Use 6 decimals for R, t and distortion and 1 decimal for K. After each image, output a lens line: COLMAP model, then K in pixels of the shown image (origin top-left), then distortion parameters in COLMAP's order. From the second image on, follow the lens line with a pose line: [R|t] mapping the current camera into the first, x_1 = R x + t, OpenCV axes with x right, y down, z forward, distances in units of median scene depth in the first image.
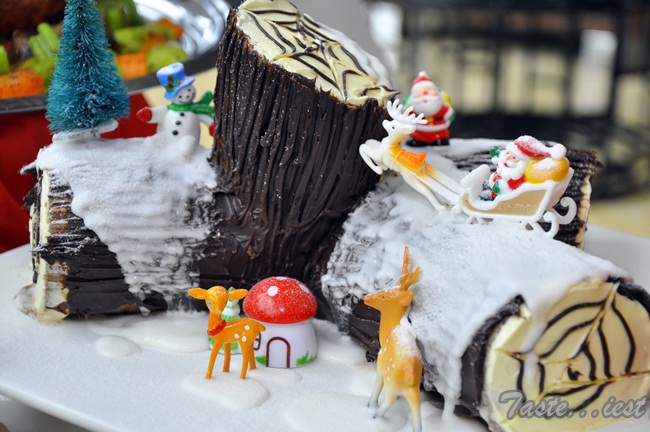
lens RADIAL K [[1483.8, 0, 324.2], [0, 1483.8, 214.2], [0, 0, 1]] dist [0.363329, 0.000000]
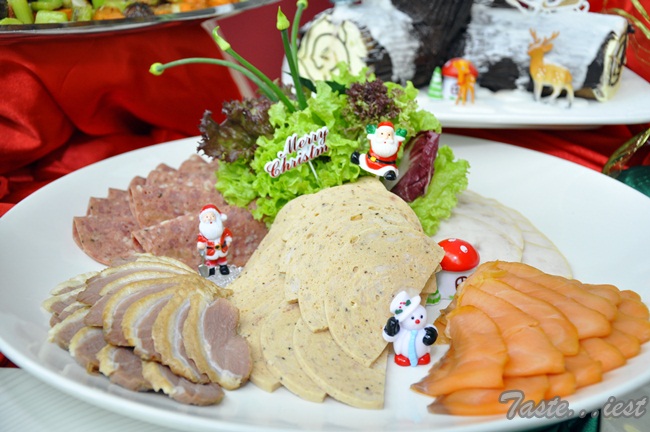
lens RADIAL K [[914.4, 0, 323.7], [0, 914.4, 216.9], [0, 0, 1]] dist [0.074697, 0.000000]
pose [[0.804619, -0.223893, 0.549963, -0.927527], [0.186663, 0.974609, 0.123673, 0.064564], [-0.563688, 0.003148, 0.825981, 0.063943]]
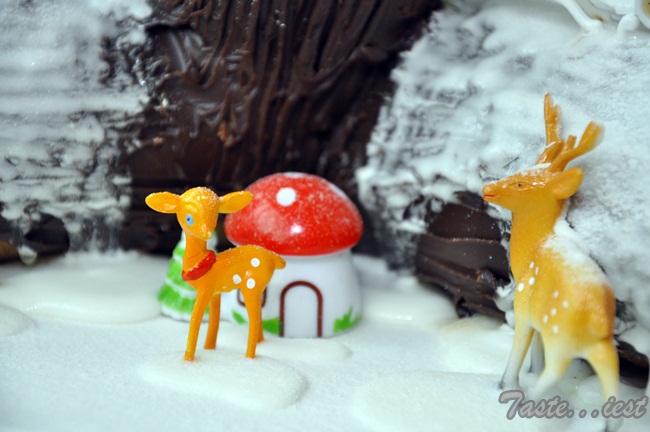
lens RADIAL K [[2379.1, 0, 325.8], [0, 2379.1, 218.0], [0, 0, 1]] dist [0.584446, 0.000000]
pose [[0.987137, -0.054421, 0.150331, -0.149699], [0.053769, 0.998518, 0.008403, 0.052452], [-0.150566, -0.000212, 0.988600, 0.140846]]
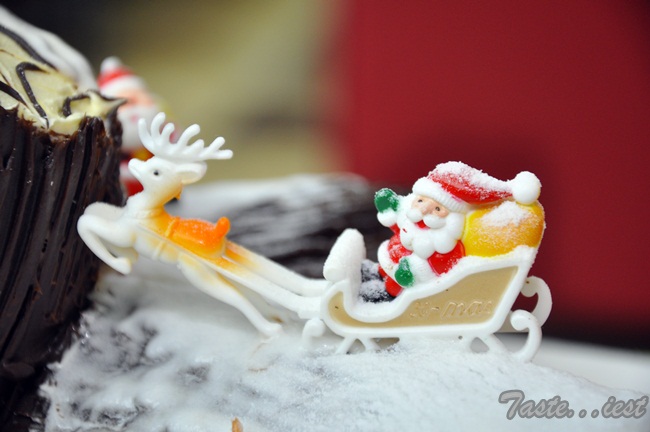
lens RADIAL K [[2379.1, 0, 320.0], [0, 2379.1, 218.8], [0, 0, 1]] dist [0.584446, 0.000000]
pose [[0.933085, -0.104909, 0.344014, -0.165202], [0.118635, 0.992756, -0.019032, -0.022352], [-0.339525, 0.058570, 0.938772, 0.257825]]
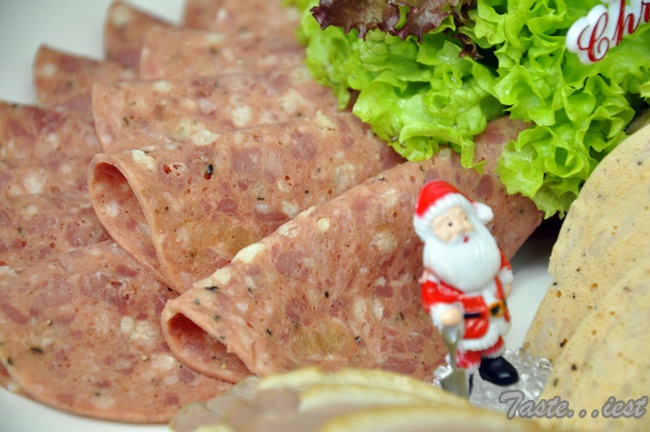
lens RADIAL K [[2379.1, 0, 326.8], [0, 2379.1, 215.4], [0, 0, 1]] dist [0.584446, 0.000000]
pose [[0.576115, -0.409101, 0.707621, -1.118851], [0.285745, 0.911910, 0.294567, -0.117225], [-0.765794, 0.032495, 0.642264, 0.499789]]
